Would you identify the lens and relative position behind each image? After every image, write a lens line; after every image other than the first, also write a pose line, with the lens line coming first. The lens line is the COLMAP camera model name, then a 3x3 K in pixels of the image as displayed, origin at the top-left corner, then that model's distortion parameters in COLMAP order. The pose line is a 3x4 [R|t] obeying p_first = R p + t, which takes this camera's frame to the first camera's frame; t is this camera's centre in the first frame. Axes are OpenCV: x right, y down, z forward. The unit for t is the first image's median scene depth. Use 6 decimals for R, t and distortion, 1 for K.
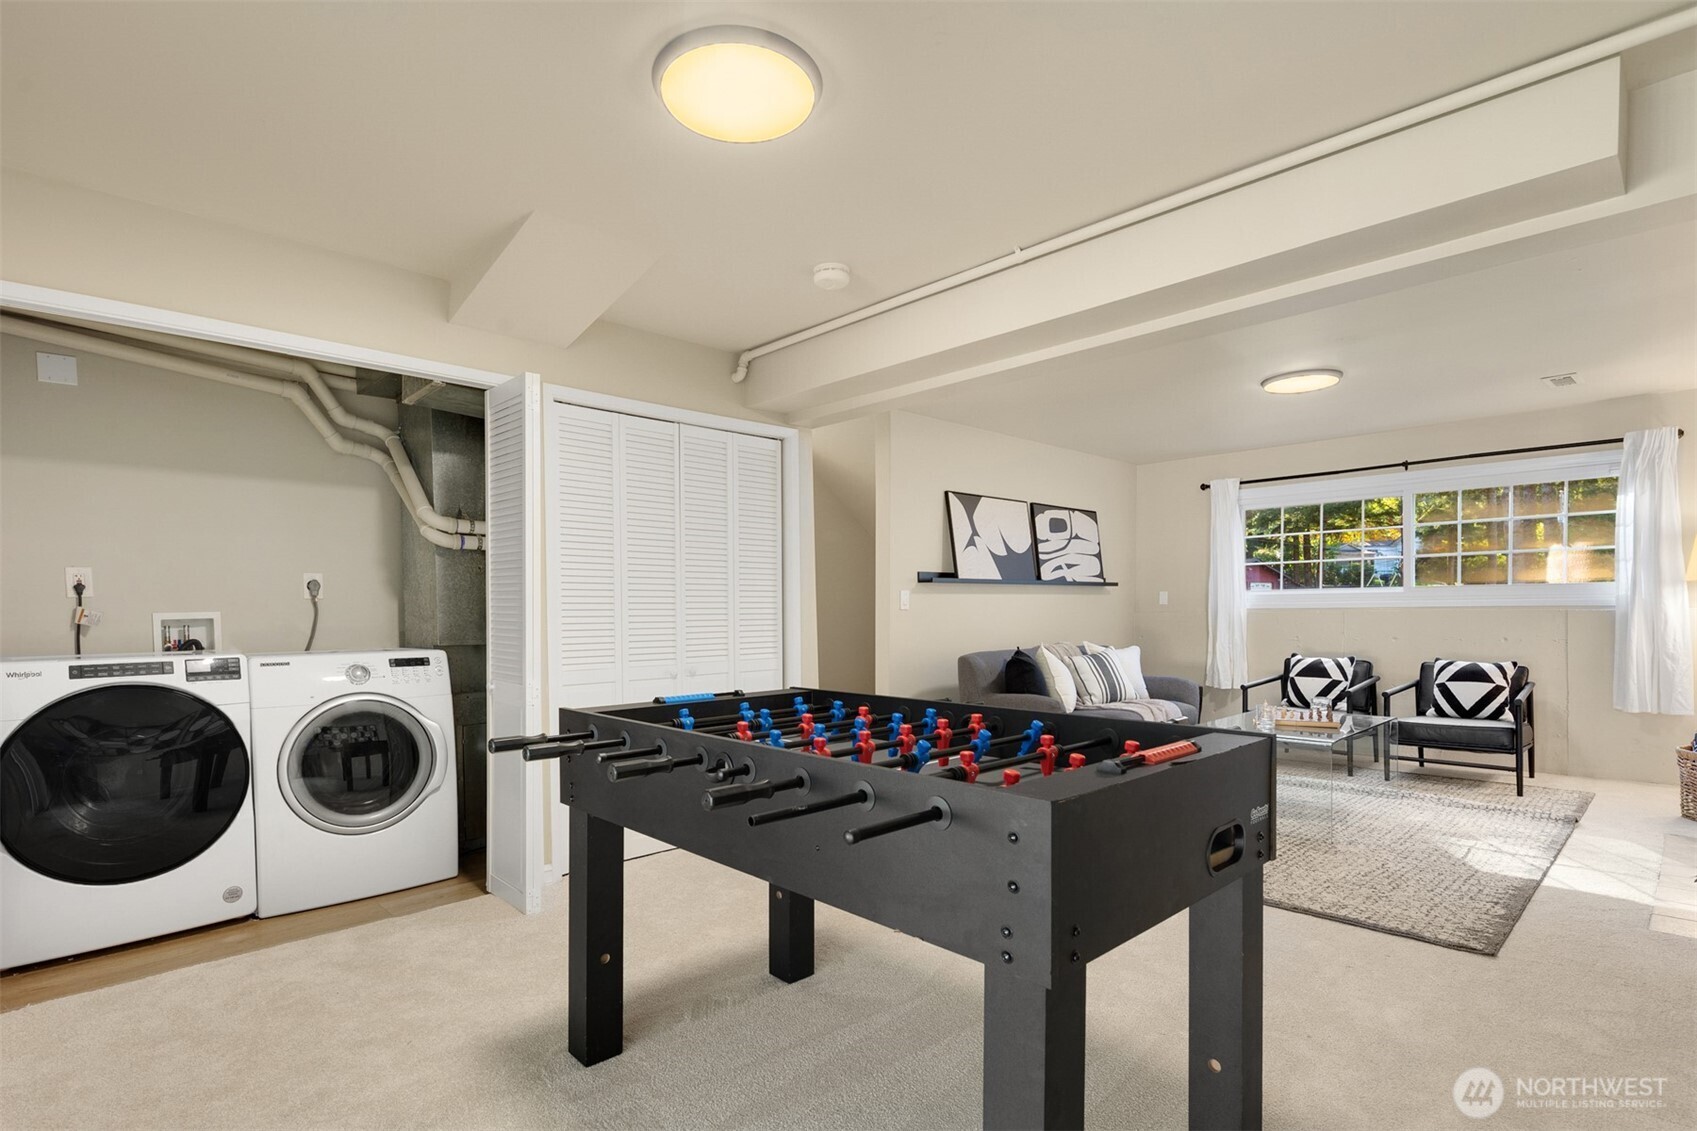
lens RADIAL K [[822.6, 0, 836.2], [0, 822.6, 618.4], [0, 0, 1]] dist [0.007883, -0.005985]
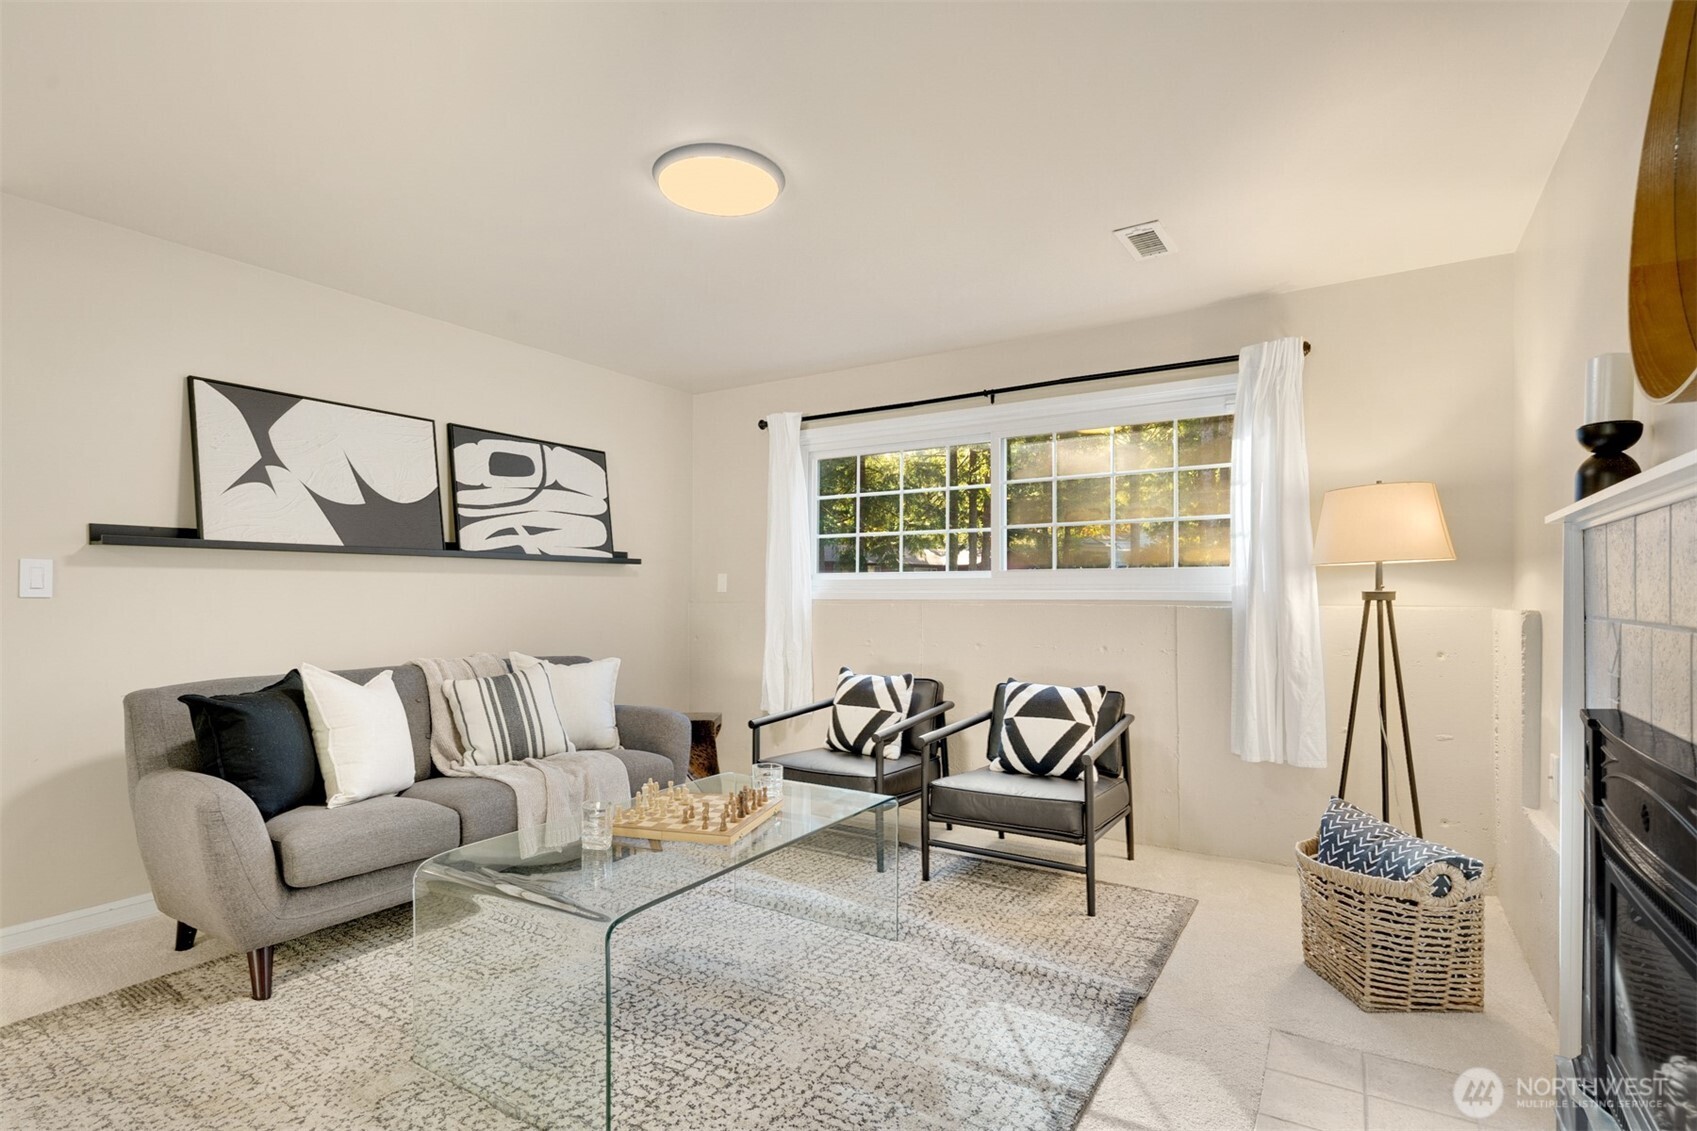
lens RADIAL K [[822.6, 0, 849.3], [0, 822.6, 577.8], [0, 0, 1]] dist [0.007883, -0.005985]
pose [[0.967111, 0.014648, 0.253932, 0.408689], [-0.006966, 0.999491, -0.031124, -0.010023], [-0.254259, 0.028331, 0.966721, 0.369793]]
